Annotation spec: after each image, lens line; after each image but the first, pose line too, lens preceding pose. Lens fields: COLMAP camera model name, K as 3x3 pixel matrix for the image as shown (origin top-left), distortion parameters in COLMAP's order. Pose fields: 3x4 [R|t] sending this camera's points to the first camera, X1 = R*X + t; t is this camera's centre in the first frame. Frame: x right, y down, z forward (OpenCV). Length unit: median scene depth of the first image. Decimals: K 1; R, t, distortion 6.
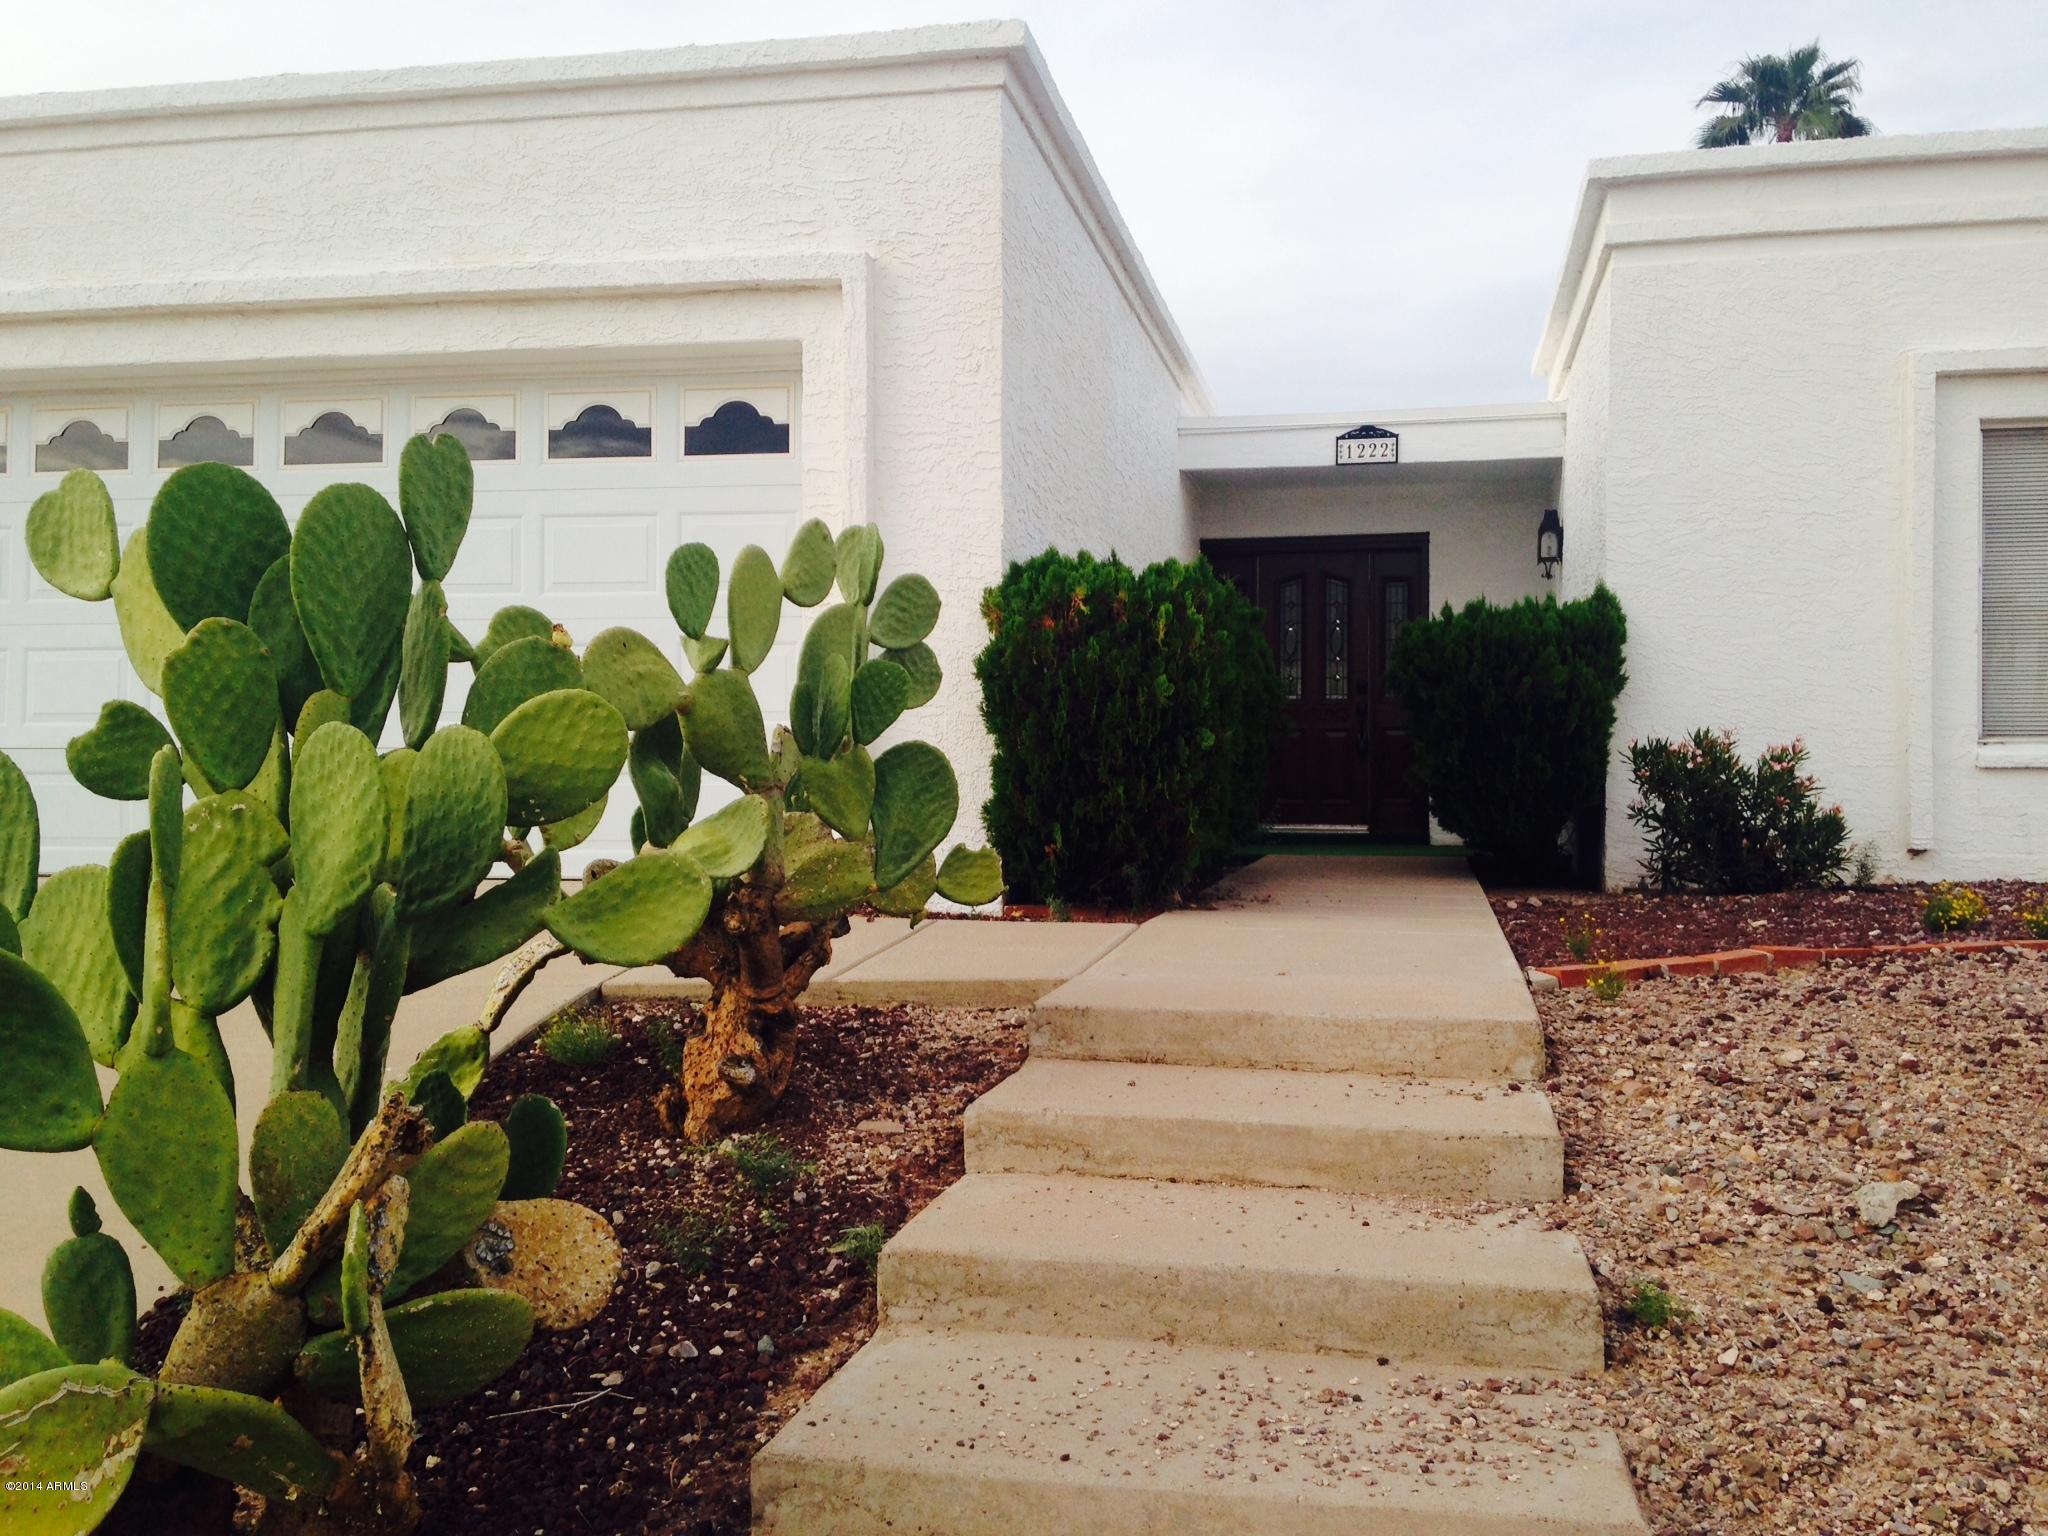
lens RADIAL K [[1863.3, 0, 1029.7], [0, 1863.3, 763.7], [0, 0, 1]] dist [0.185589, -0.266123]
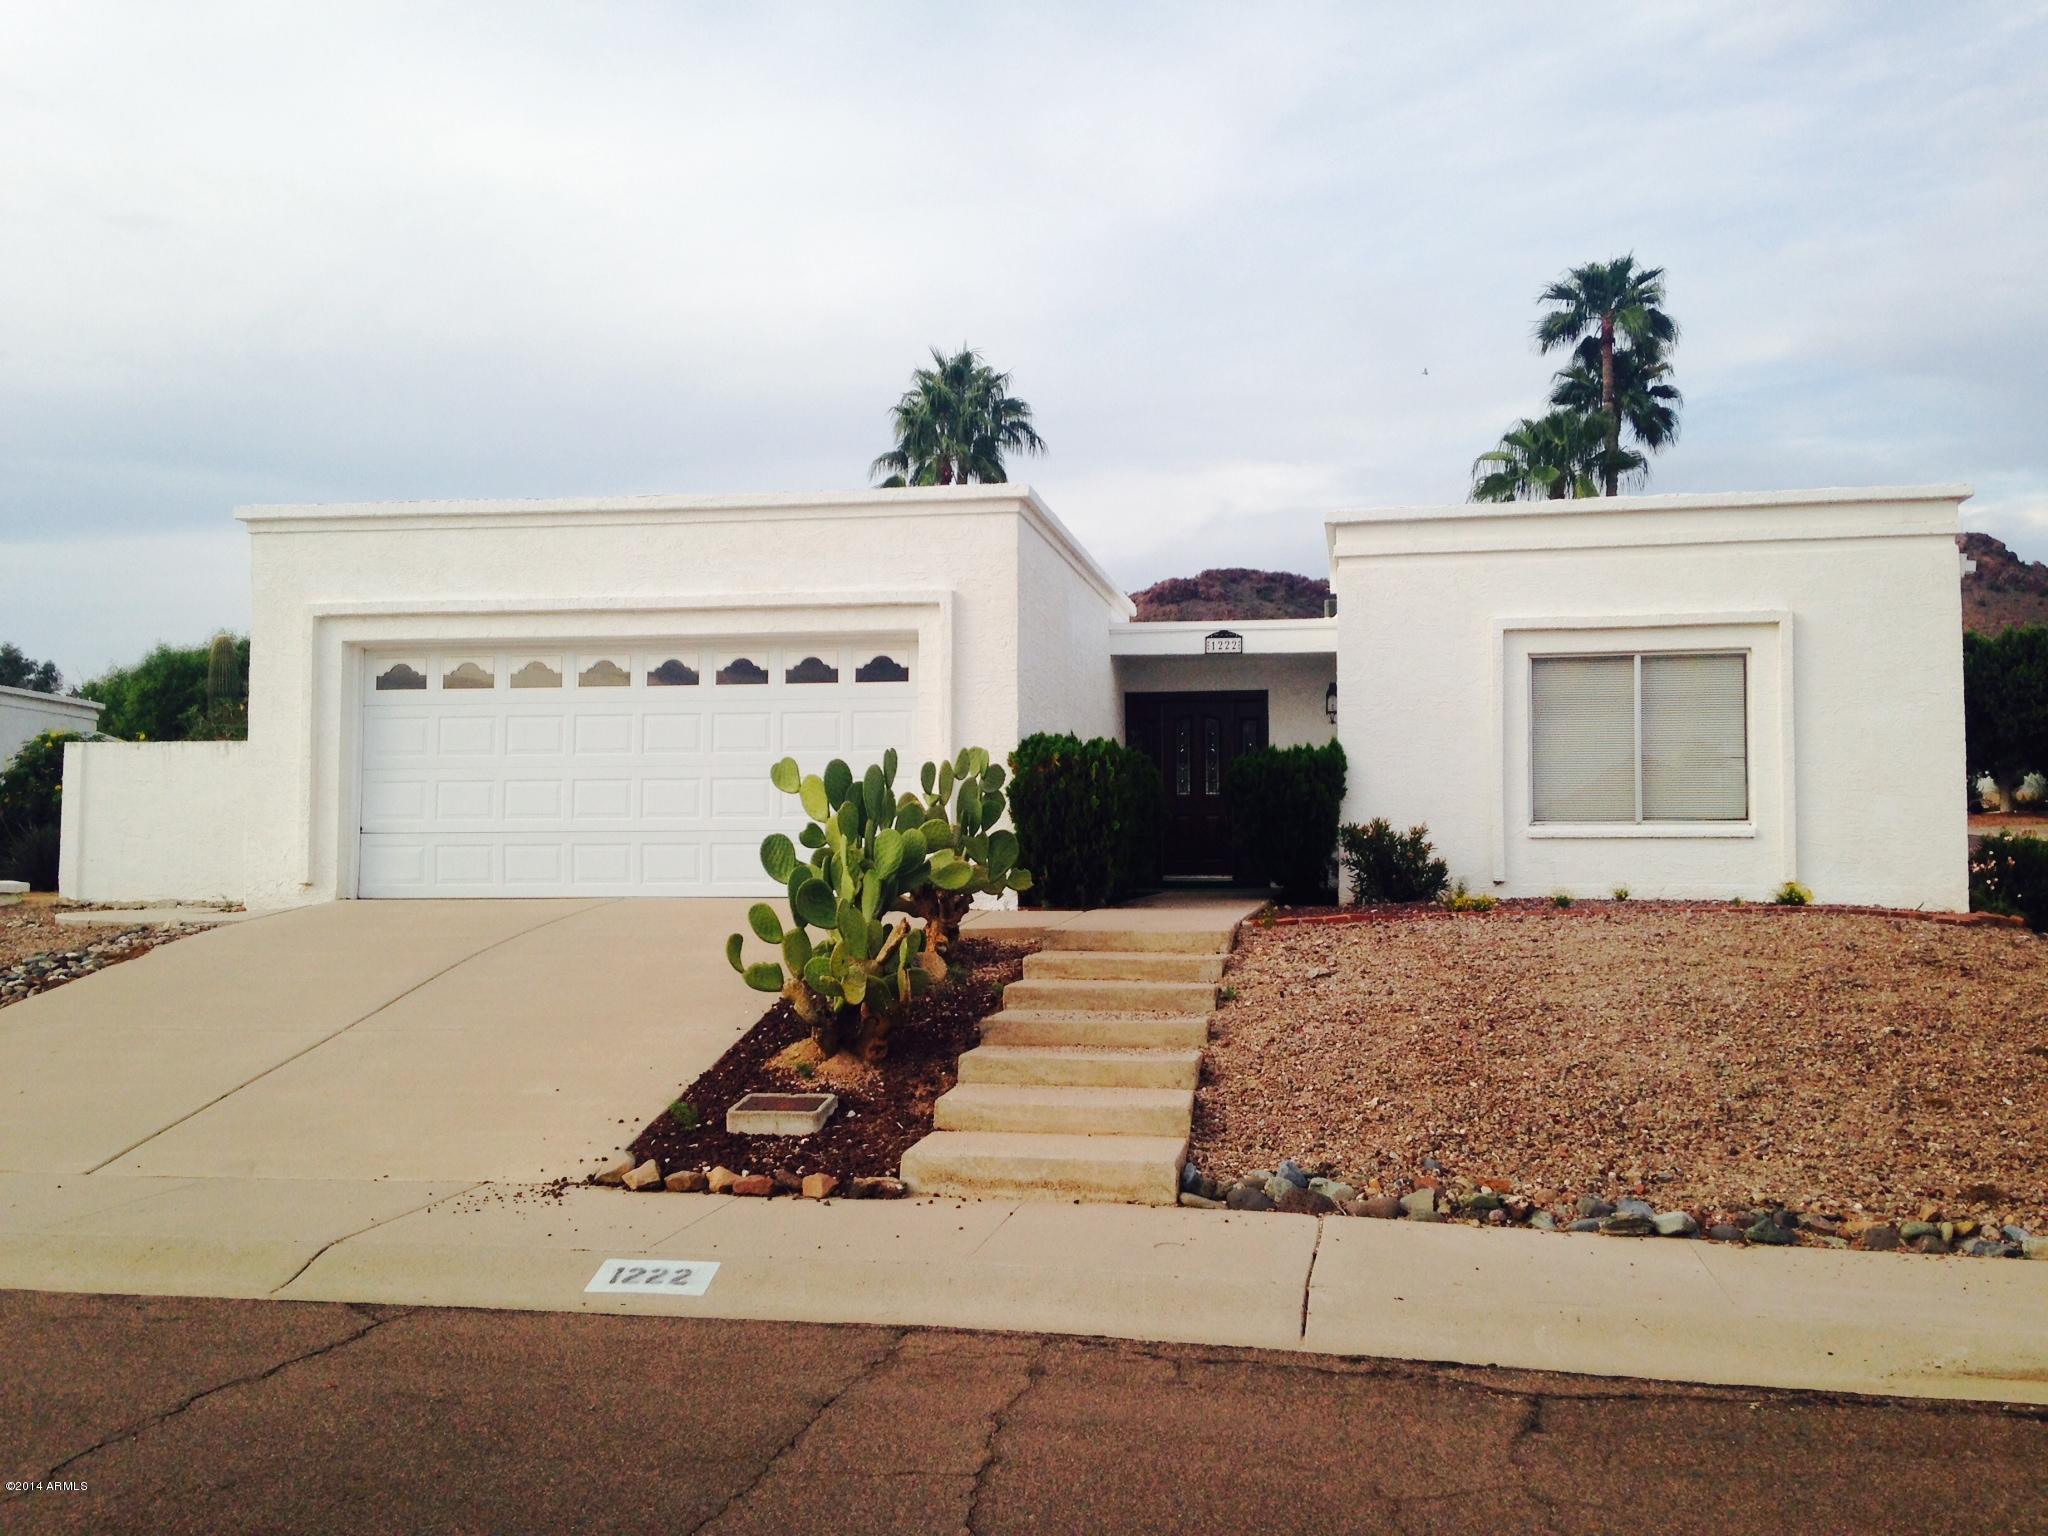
lens RADIAL K [[1863.3, 0, 1029.7], [0, 1863.3, 763.7], [0, 0, 1]] dist [0.185589, -0.266123]
pose [[0.999677, -0.003103, 0.025211, -0.082590], [0.004074, 0.999247, -0.038574, -0.002485], [-0.025073, 0.038664, 0.998938, -1.615145]]
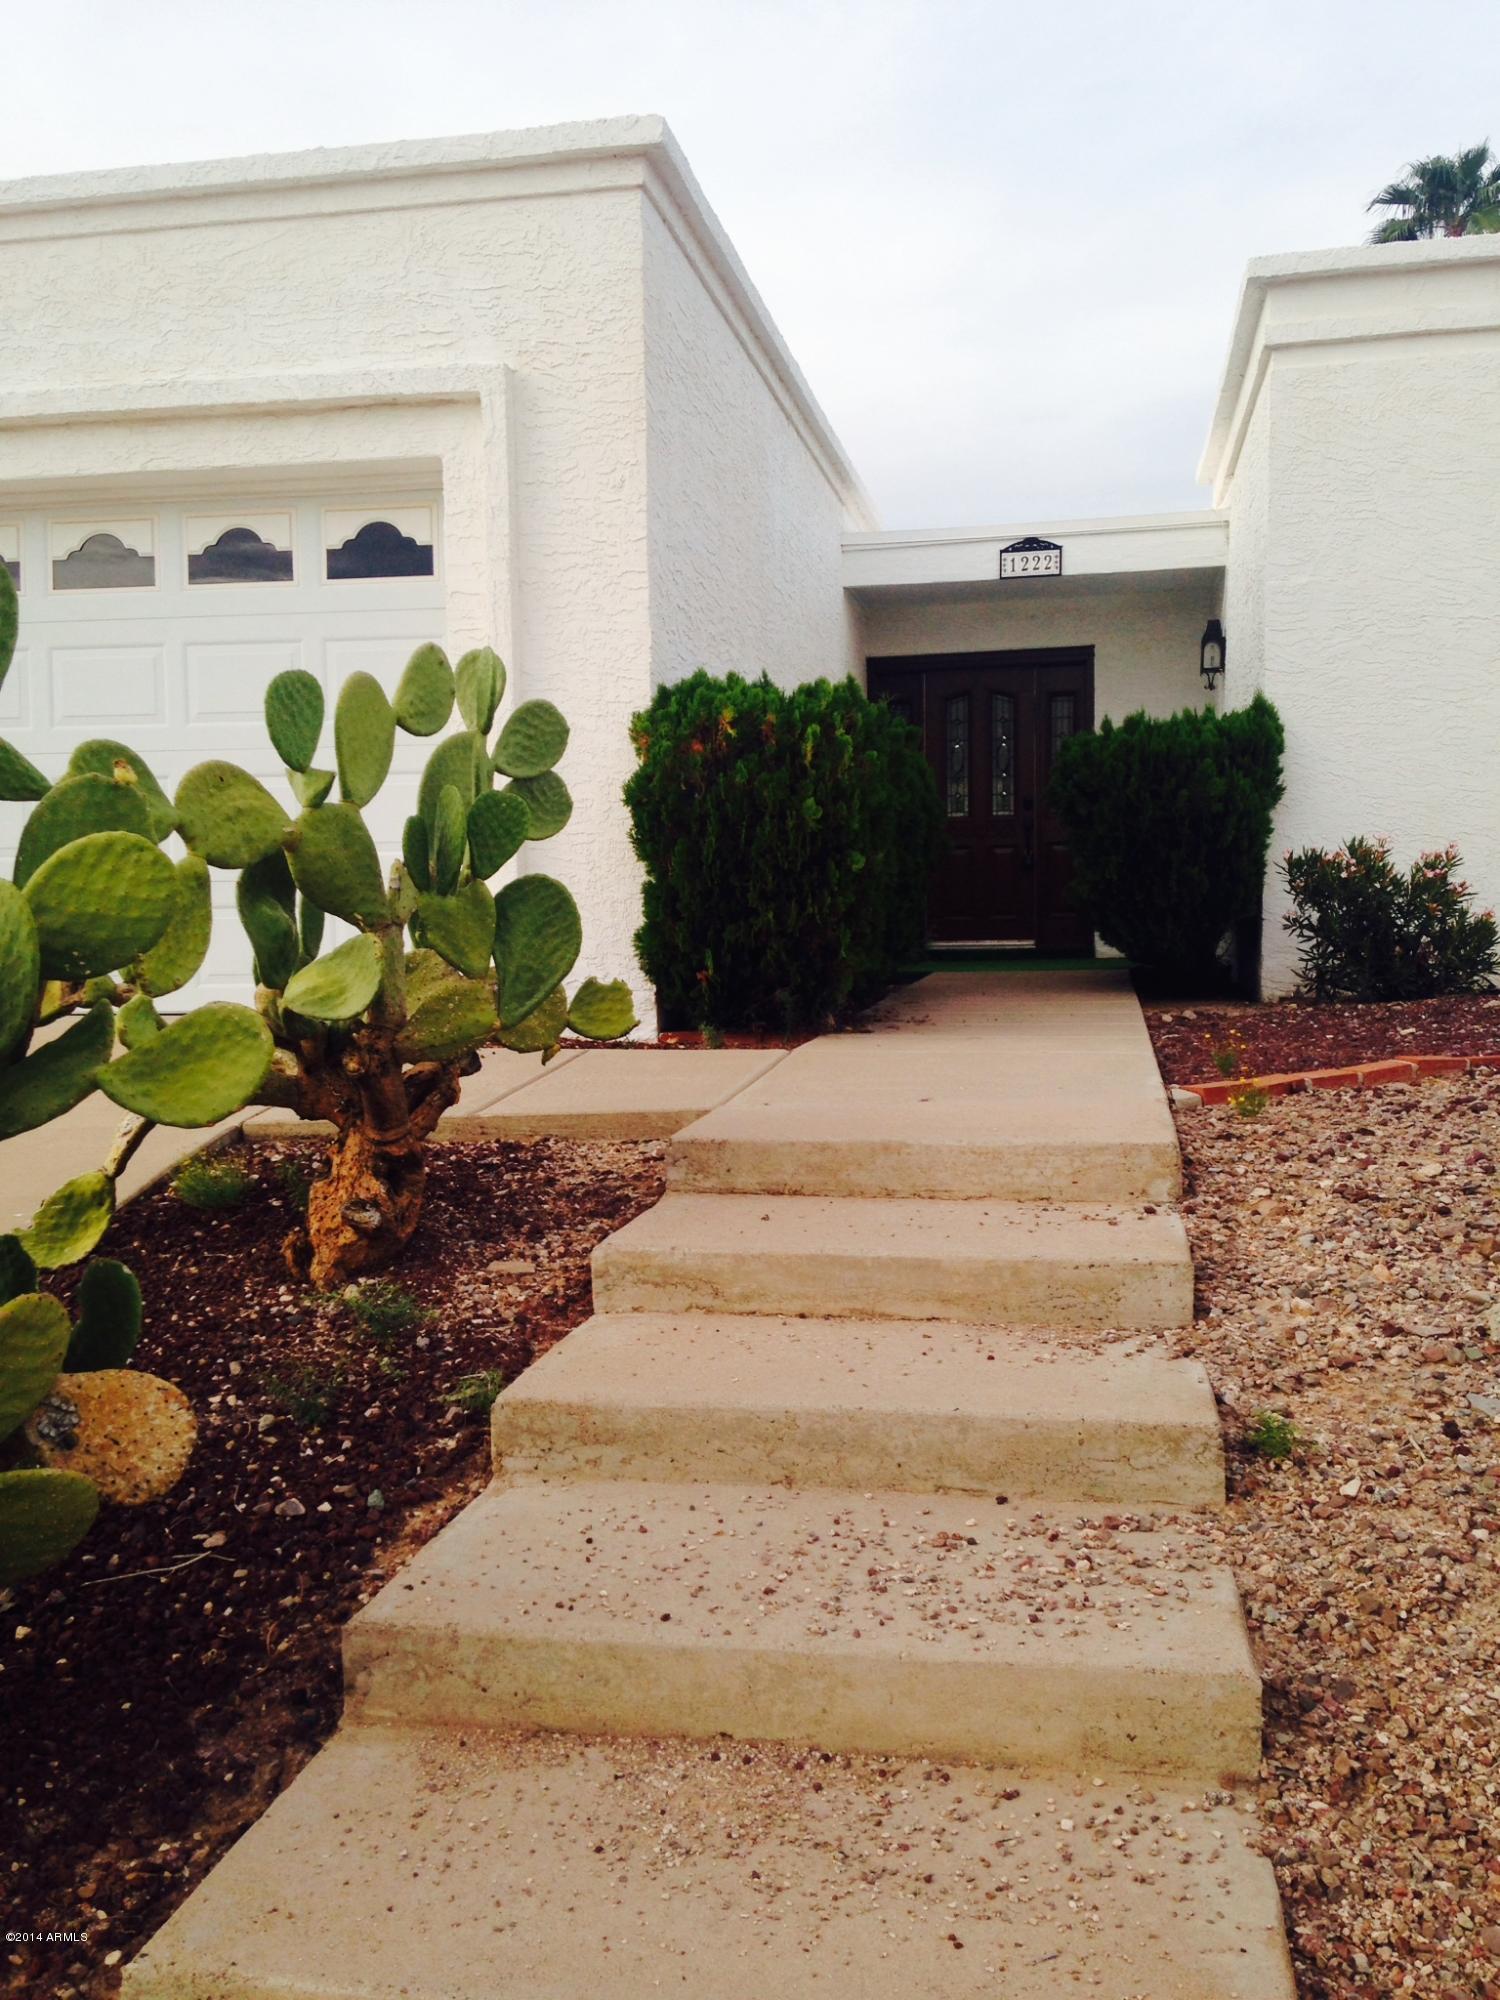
lens RADIAL K [[1807.3, 0, 750.0], [0, 1807.3, 1000.0], [0, 0, 1]] dist [0.187128, -0.265867]
pose [[0.999676, -0.021884, 0.013032, 0.033195], [0.020987, 0.997636, 0.065430, -0.005785], [-0.014433, -0.065136, 0.997772, 0.048679]]
